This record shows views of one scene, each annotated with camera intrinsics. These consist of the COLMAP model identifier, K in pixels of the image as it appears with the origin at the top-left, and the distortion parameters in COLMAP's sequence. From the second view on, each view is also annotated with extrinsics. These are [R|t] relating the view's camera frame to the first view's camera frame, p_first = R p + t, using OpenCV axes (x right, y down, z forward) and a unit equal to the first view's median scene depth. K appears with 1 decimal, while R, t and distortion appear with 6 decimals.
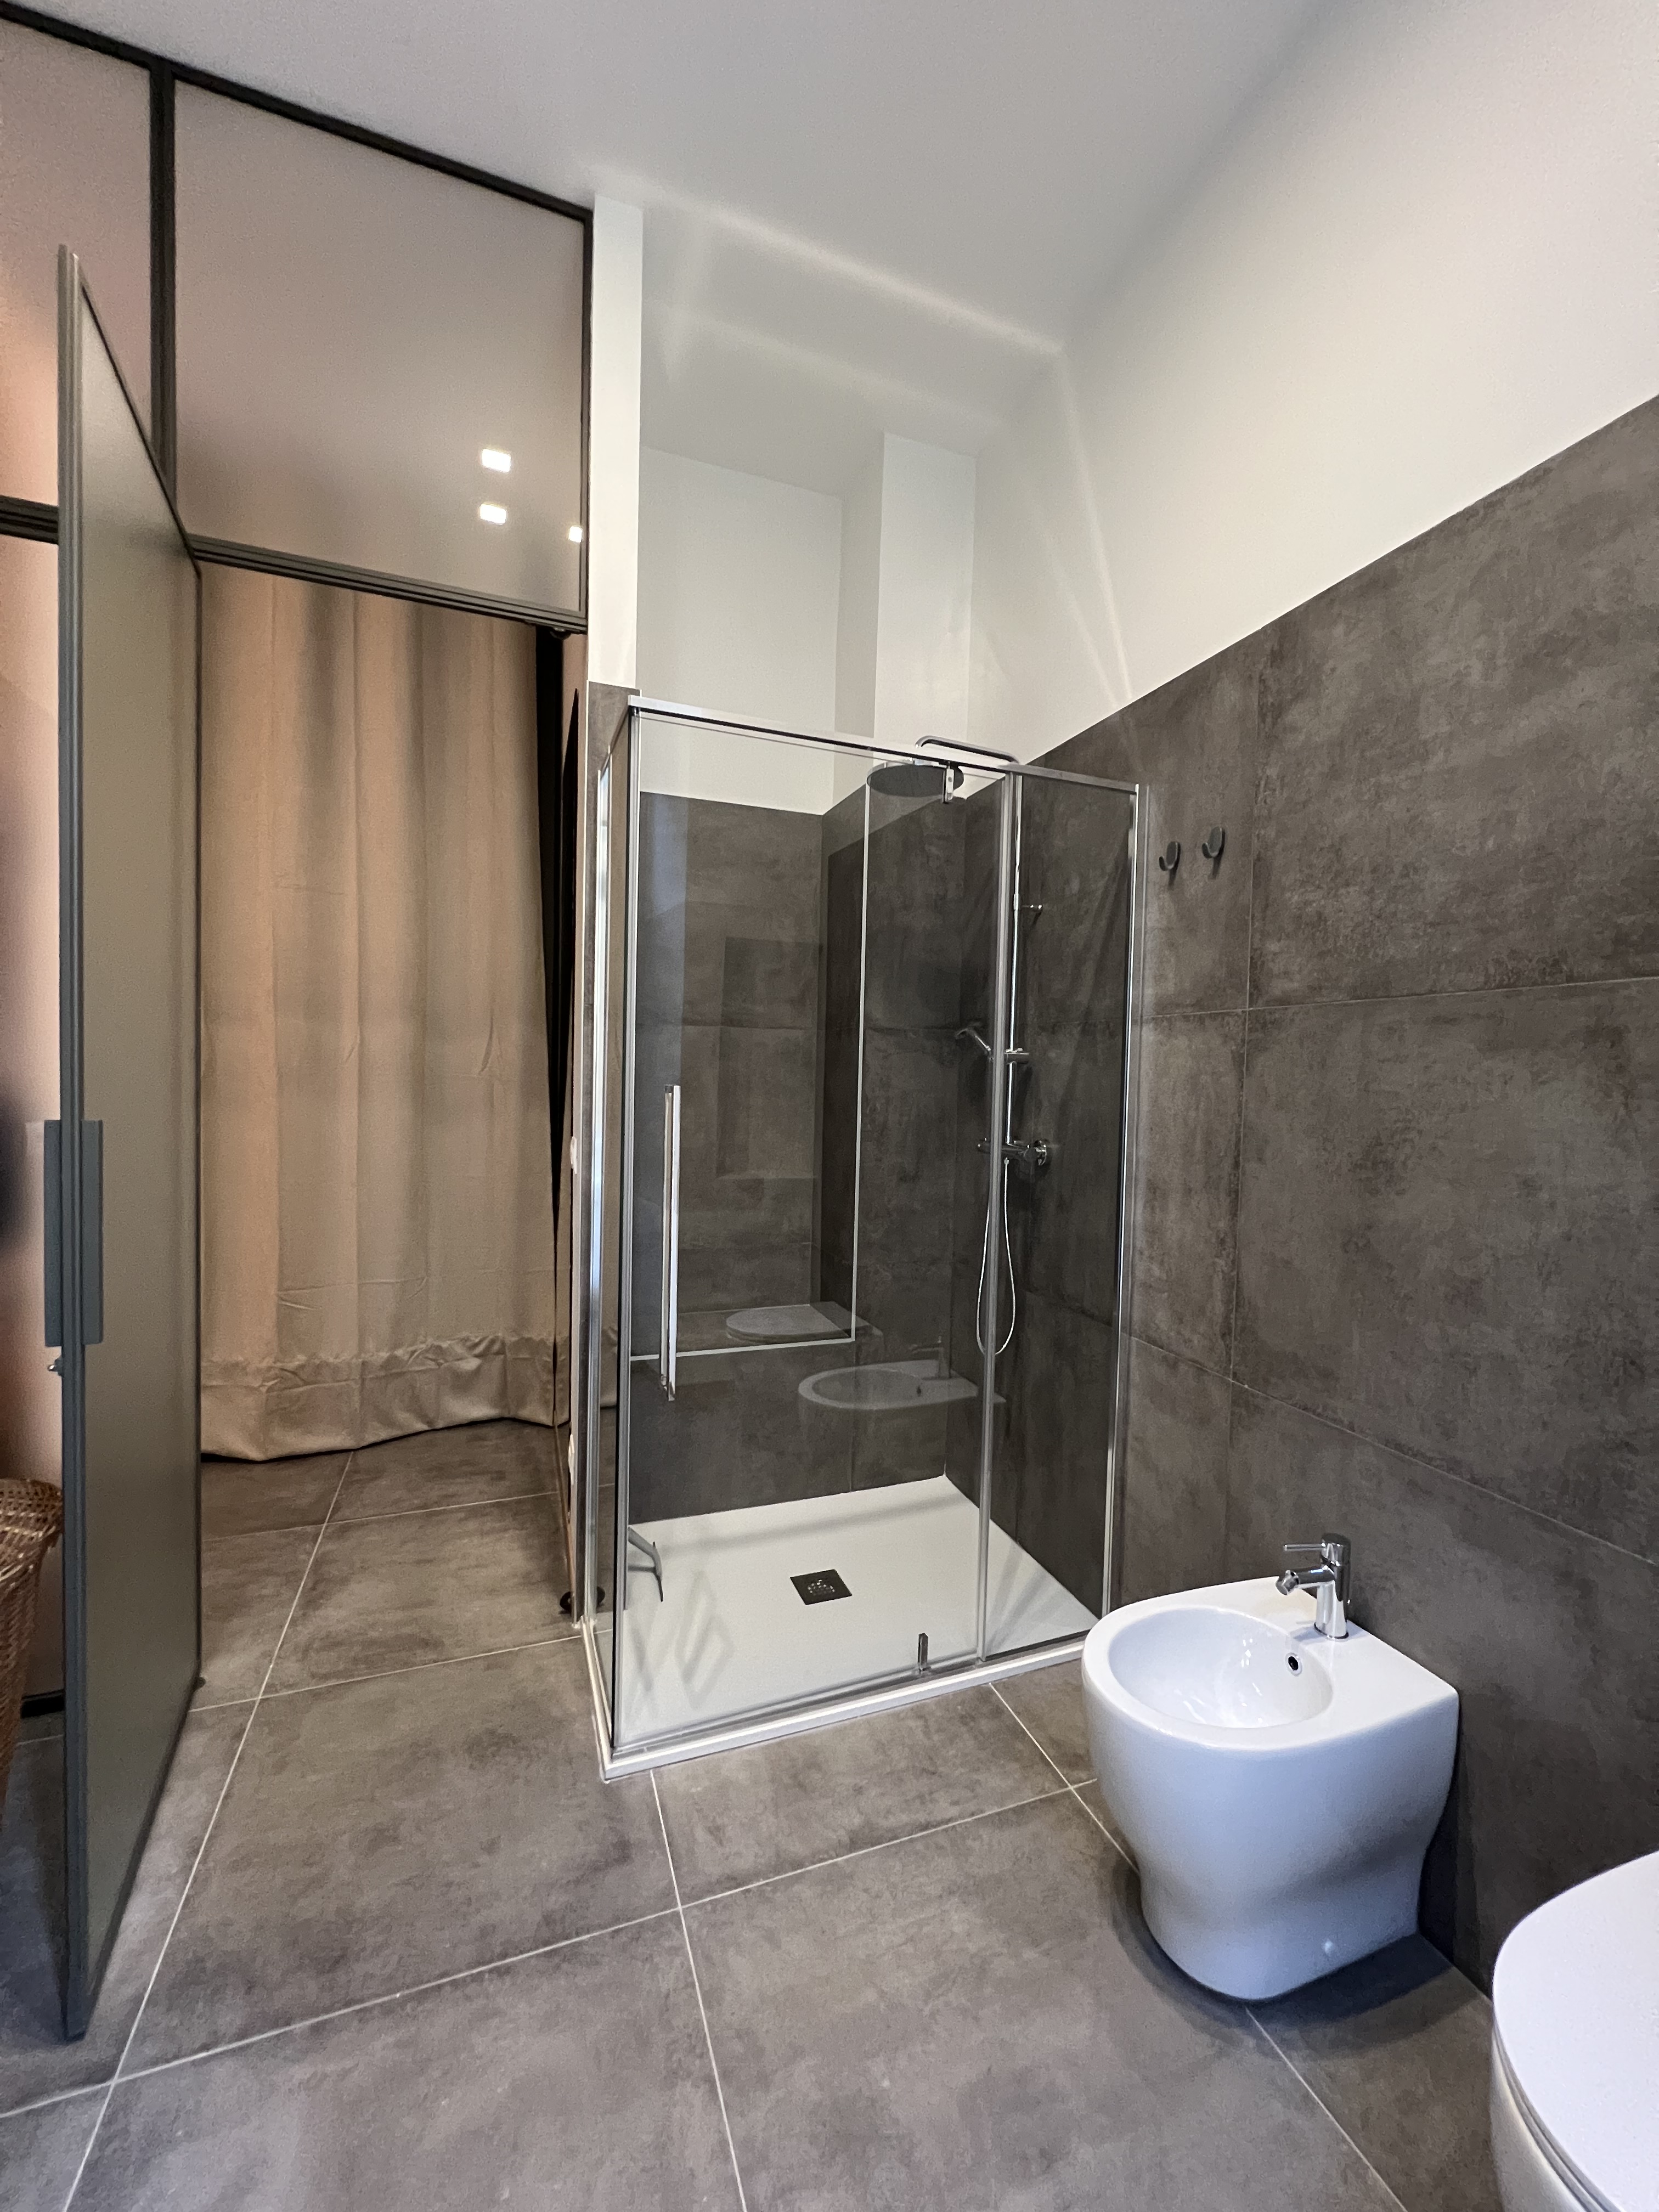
lens RADIAL K [[884.4, 0, 821.1], [0, 884.4, 1100.9], [0, 0, 1]] dist [0.001613, 0.000506]
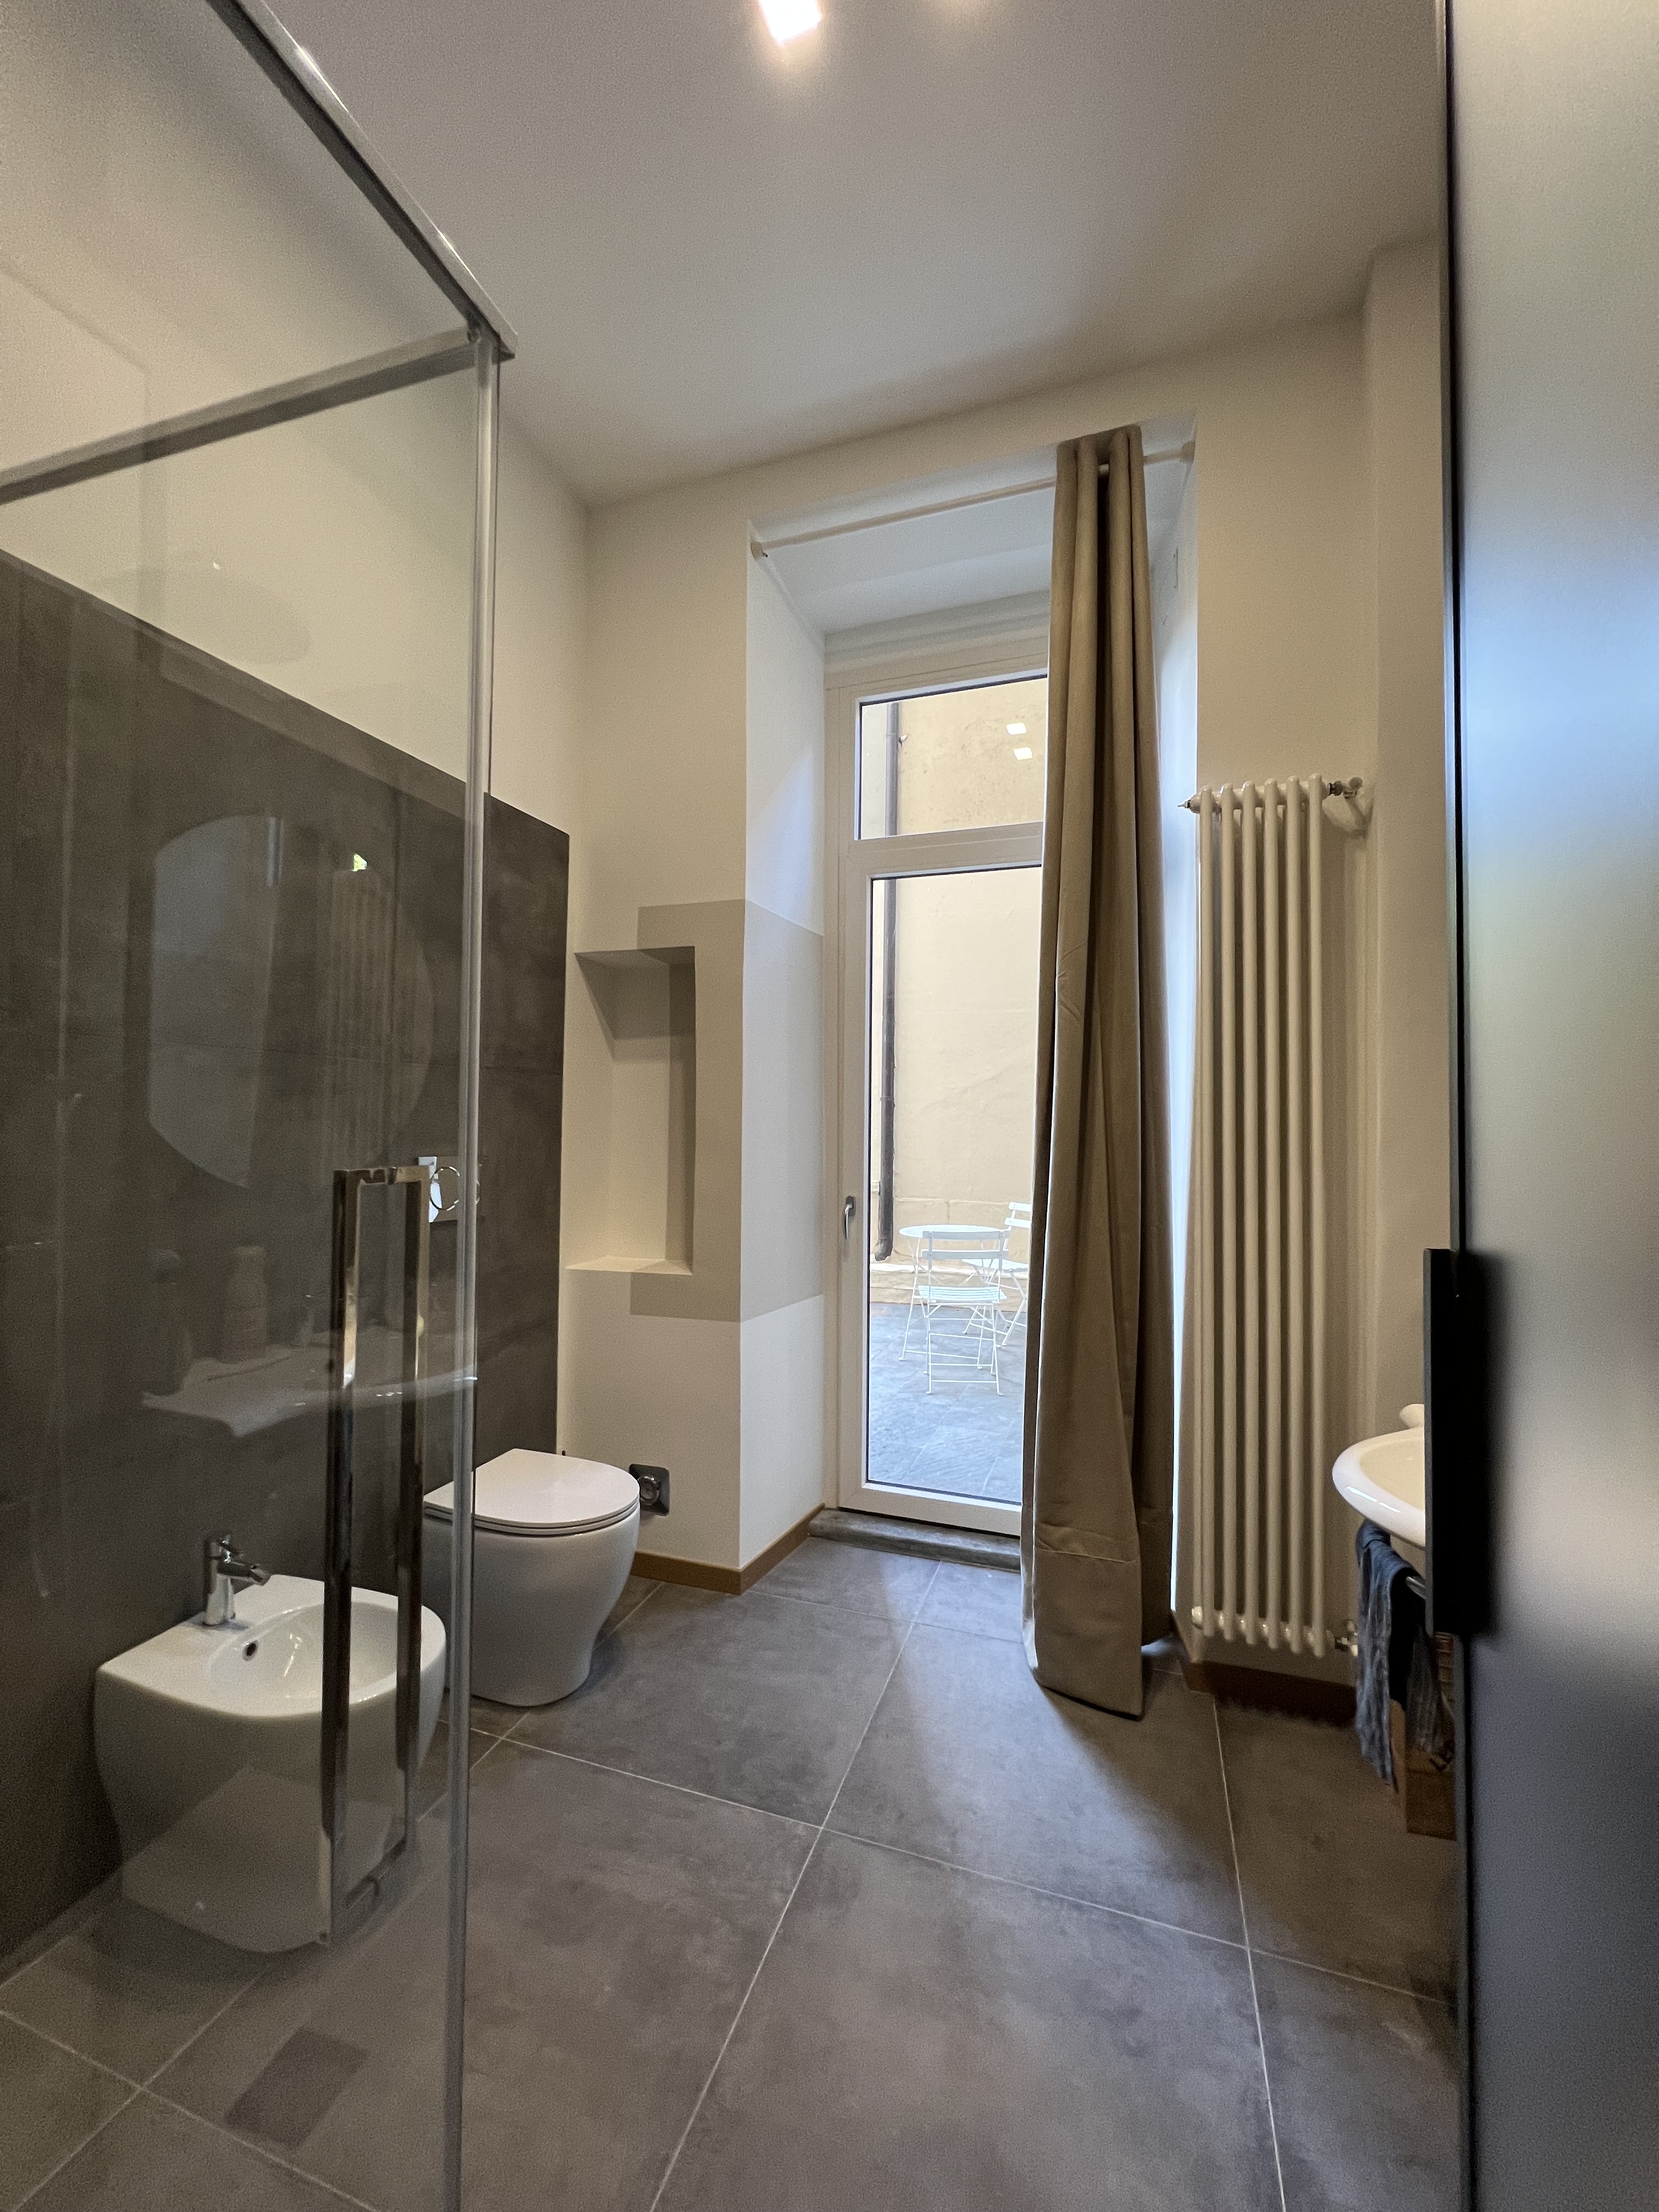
lens RADIAL K [[884.4, 0, 824.0], [0, 884.4, 1104.1], [0, 0, 1]] dist [0.001613, 0.000506]
pose [[-0.768547, -0.023641, 0.639356, -0.869819], [-0.003446, 0.999456, 0.032815, -0.103746], [-0.639784, 0.023017, -0.768210, 1.686371]]
